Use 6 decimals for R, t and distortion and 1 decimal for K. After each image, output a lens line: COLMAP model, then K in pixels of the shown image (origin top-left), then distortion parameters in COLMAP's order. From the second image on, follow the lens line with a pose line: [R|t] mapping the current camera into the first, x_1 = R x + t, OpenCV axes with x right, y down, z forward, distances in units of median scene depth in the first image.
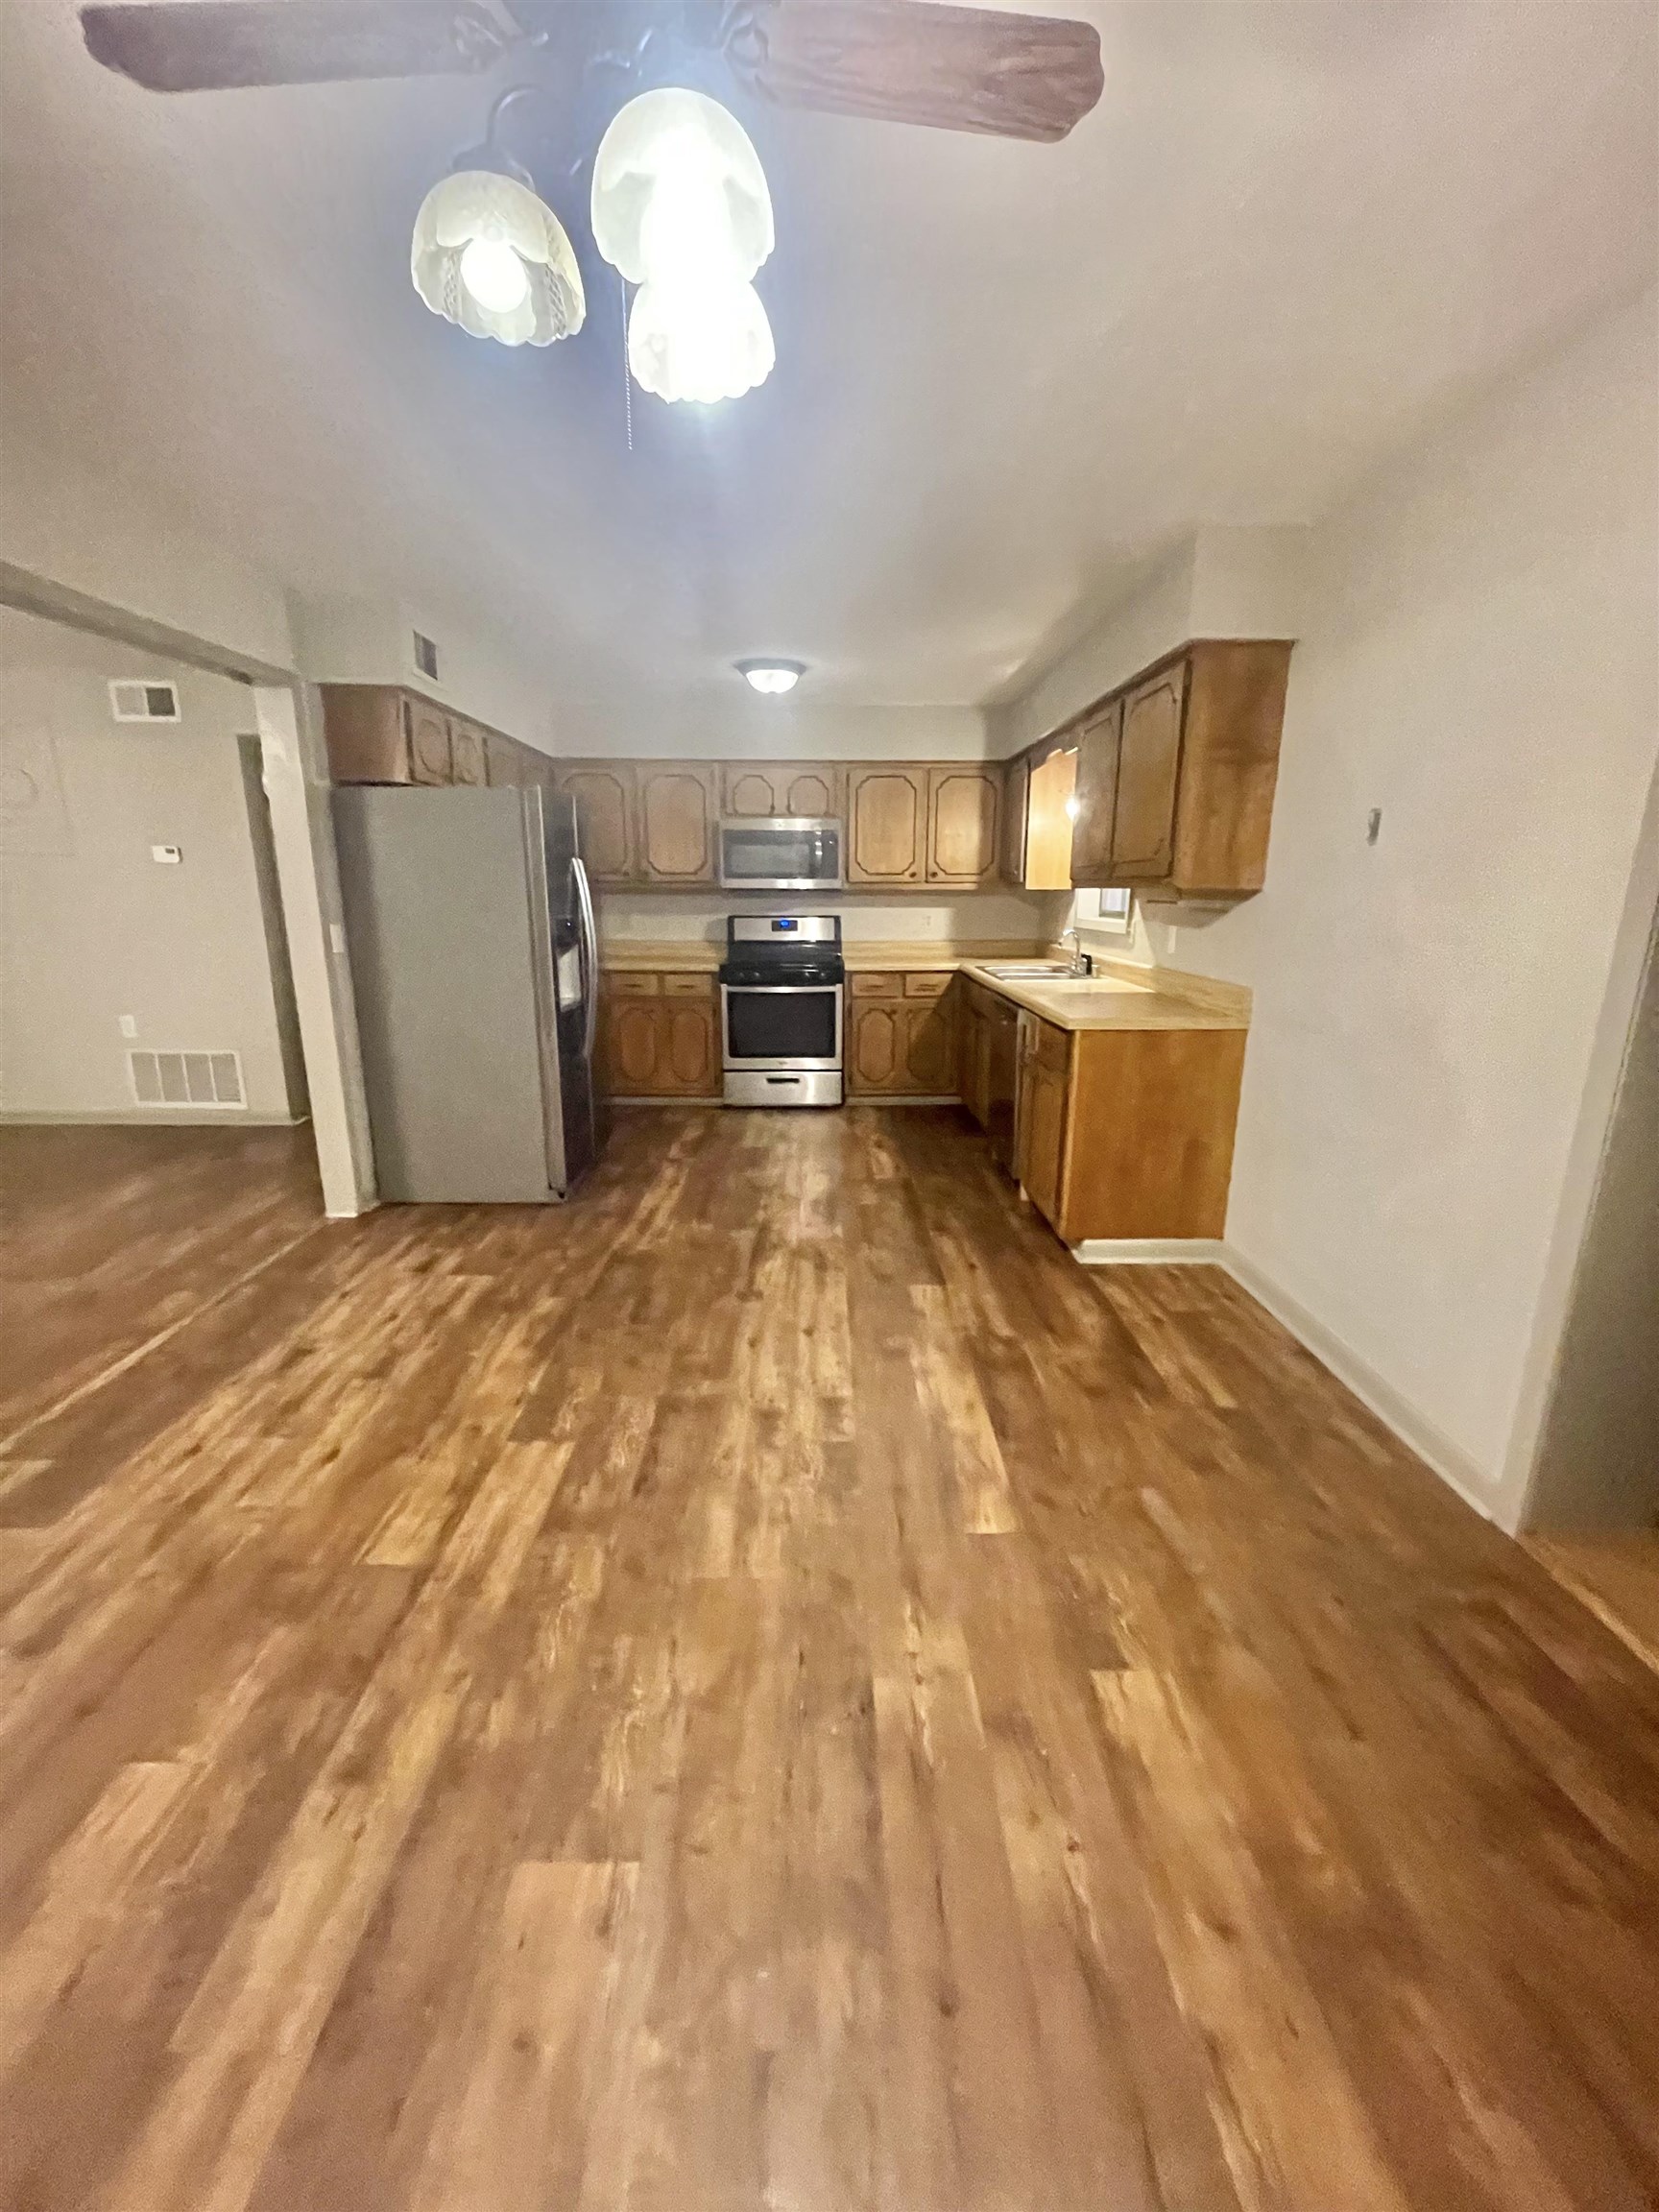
lens RADIAL K [[881.4, 0, 829.5], [0, 881.4, 1106.0], [0, 0, 1]] dist [-0.004379, -0.000136]
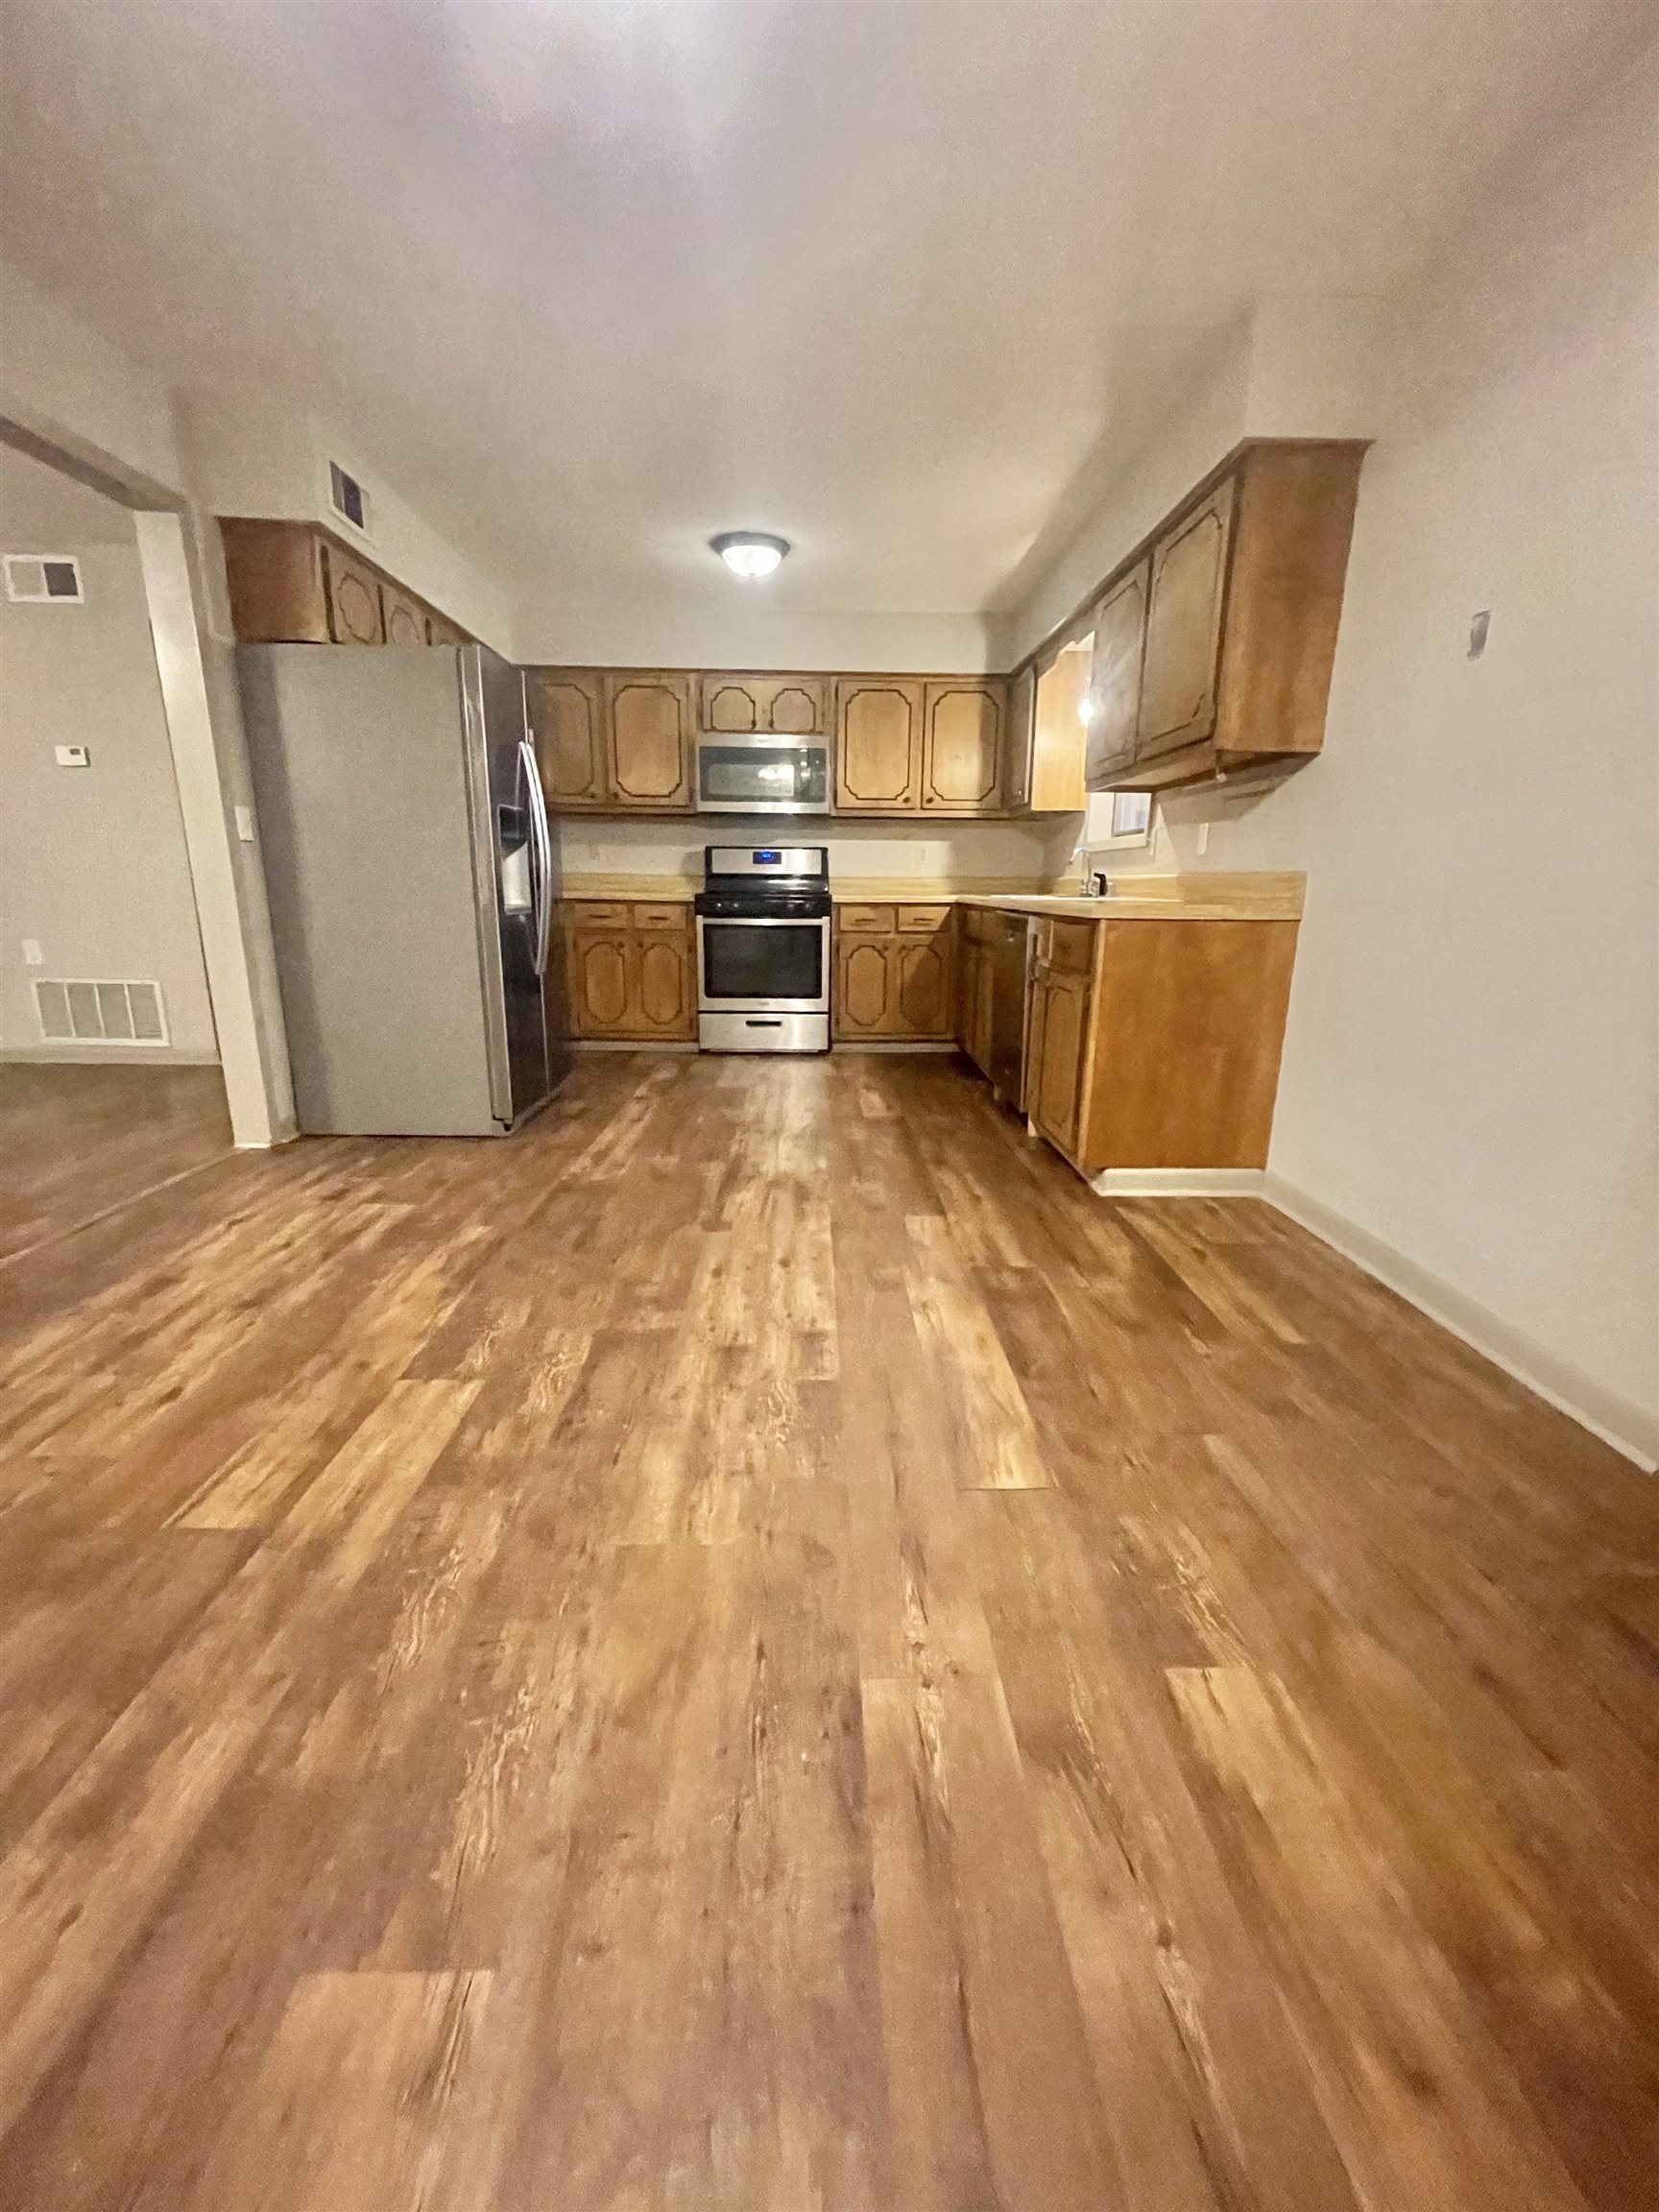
lens RADIAL K [[887.6, 0, 829.5], [0, 887.6, 1106.0], [0, 0, 1]] dist [-0.002132, -0.000056]
pose [[0.999891, 0.005597, 0.013682, 0.006711], [-0.005743, 0.999927, 0.010601, 0.100129], [-0.013622, -0.010678, 0.999850, 0.161187]]
